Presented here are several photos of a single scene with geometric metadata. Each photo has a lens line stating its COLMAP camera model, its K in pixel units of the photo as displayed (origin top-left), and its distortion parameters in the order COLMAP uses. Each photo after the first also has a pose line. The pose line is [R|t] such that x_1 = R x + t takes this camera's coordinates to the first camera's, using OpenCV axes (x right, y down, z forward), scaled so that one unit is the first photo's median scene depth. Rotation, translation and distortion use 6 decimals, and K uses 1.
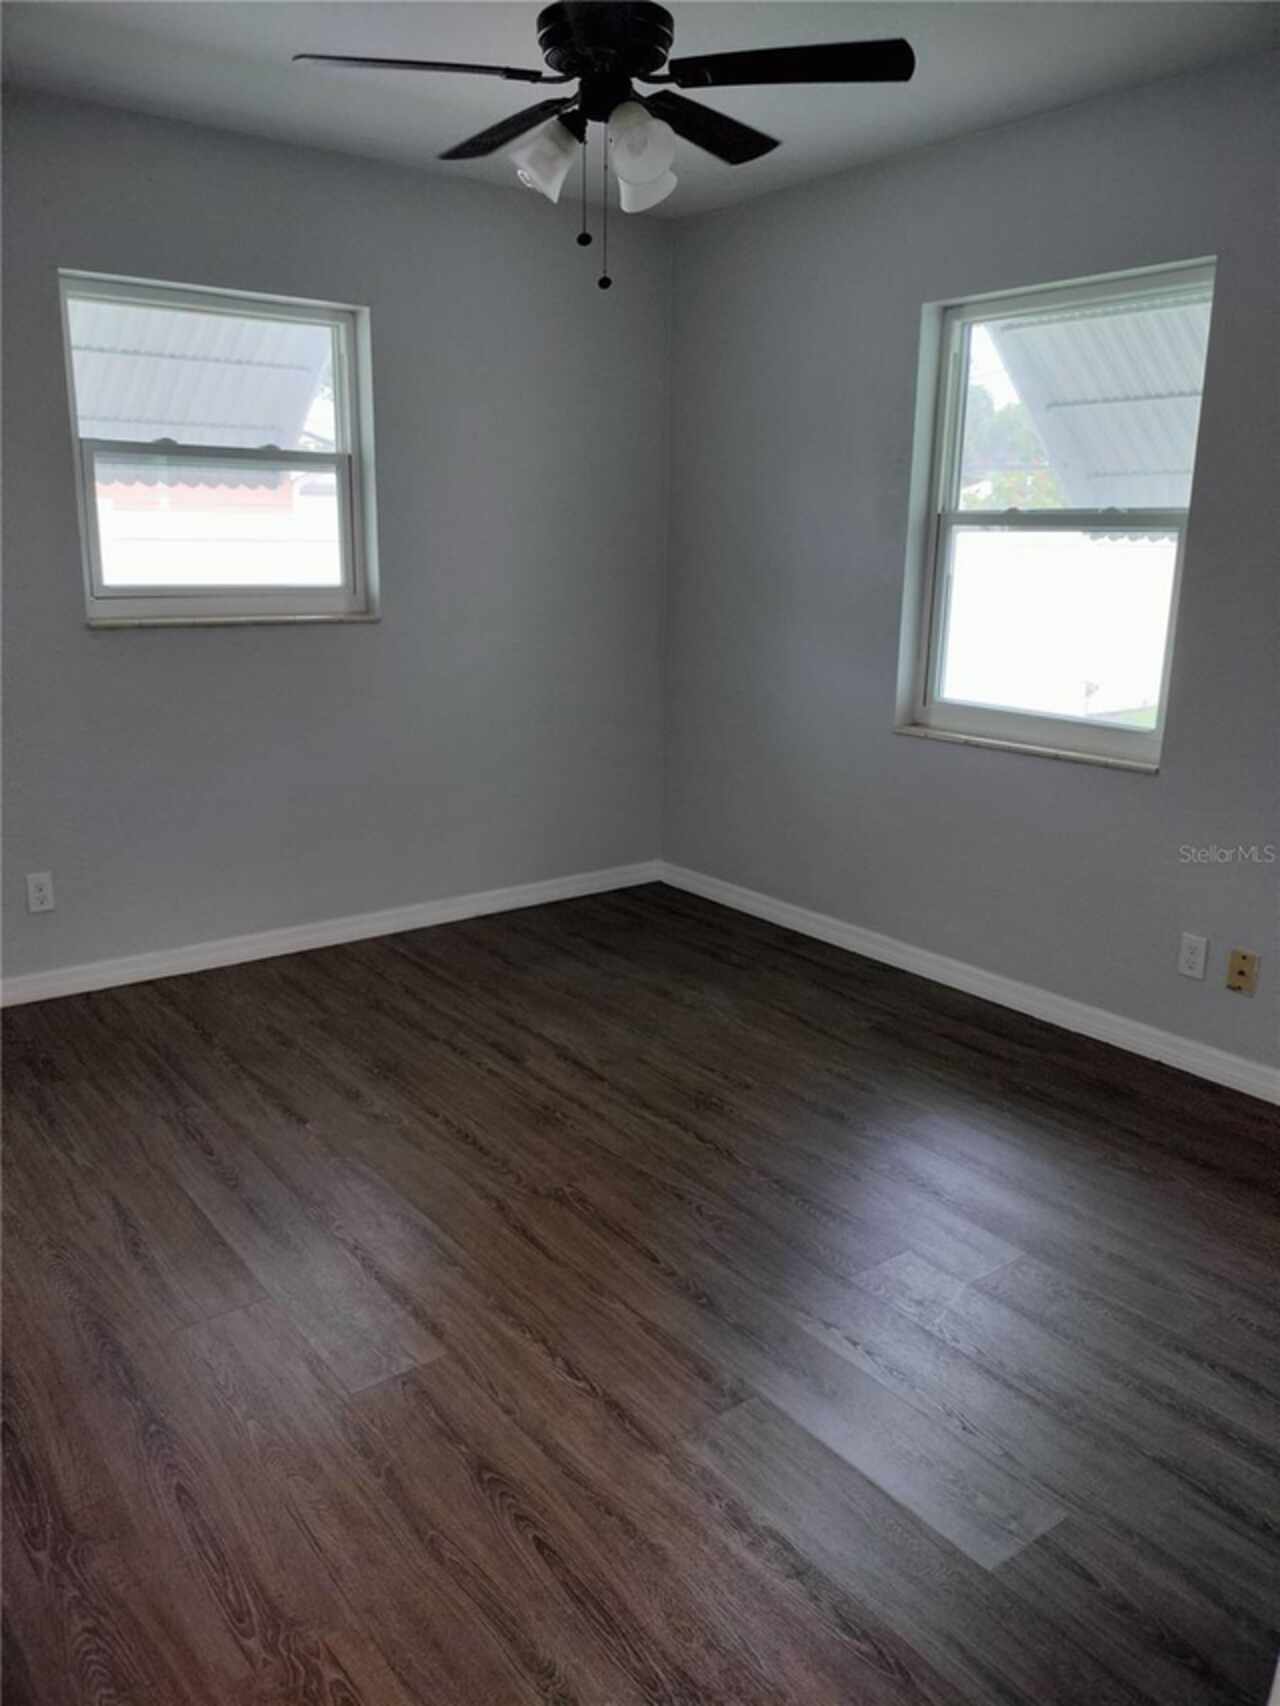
lens RADIAL K [[1283.7, 0, 637.9], [0, 1283.7, 856.0], [0, 0, 1]] dist [0.037233, -0.041460]
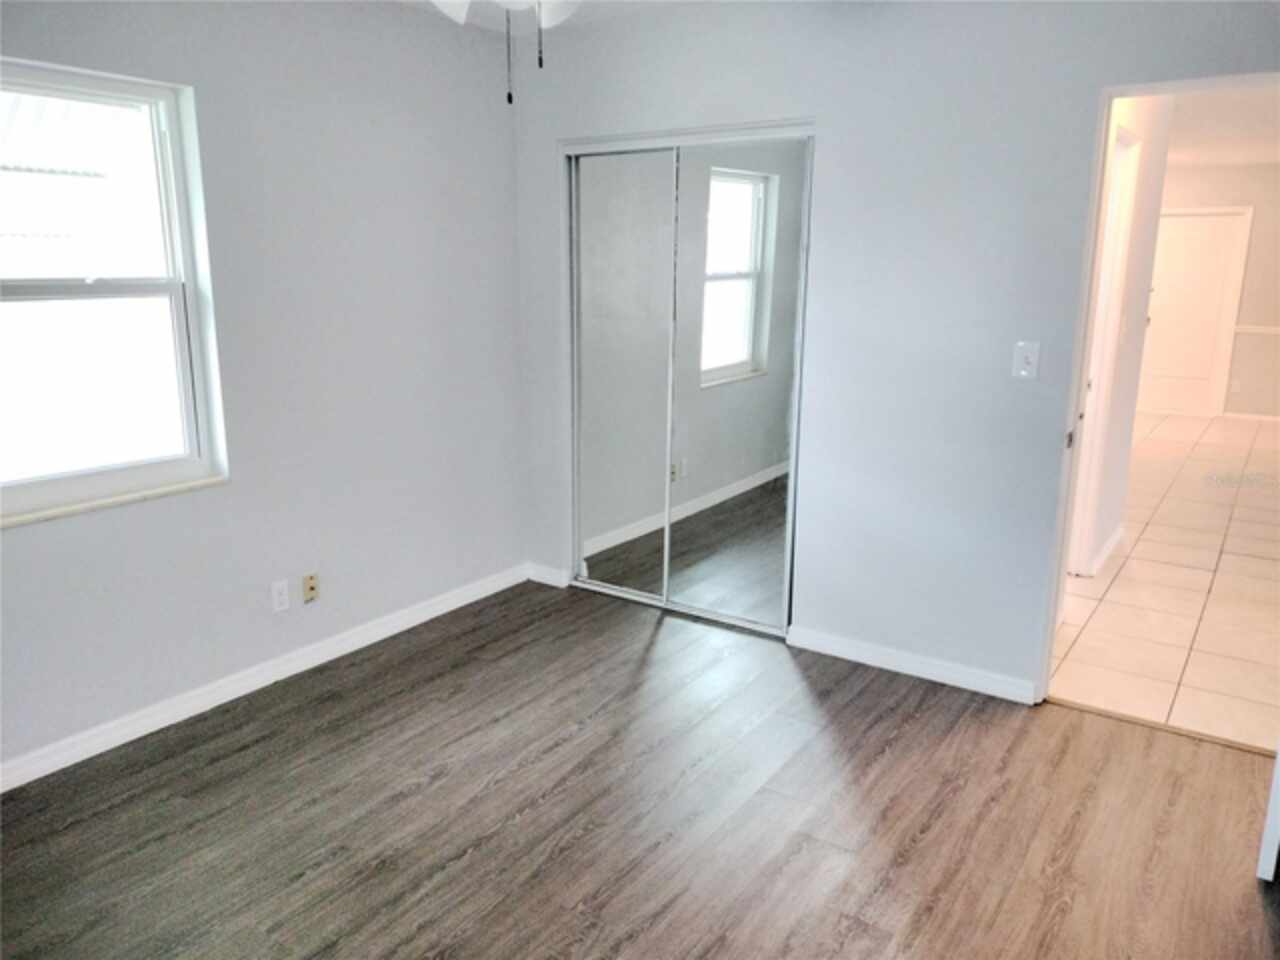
lens RADIAL K [[963.2, 0, 638.3], [0, 963.2, 478.2], [0, 0, 1]] dist [0.037233, -0.041460]
pose [[-0.334343, -0.224323, 0.915366, -0.649588], [0.216584, 0.926977, 0.306277, -0.286783], [-0.917228, 0.300655, -0.261343, 0.907149]]
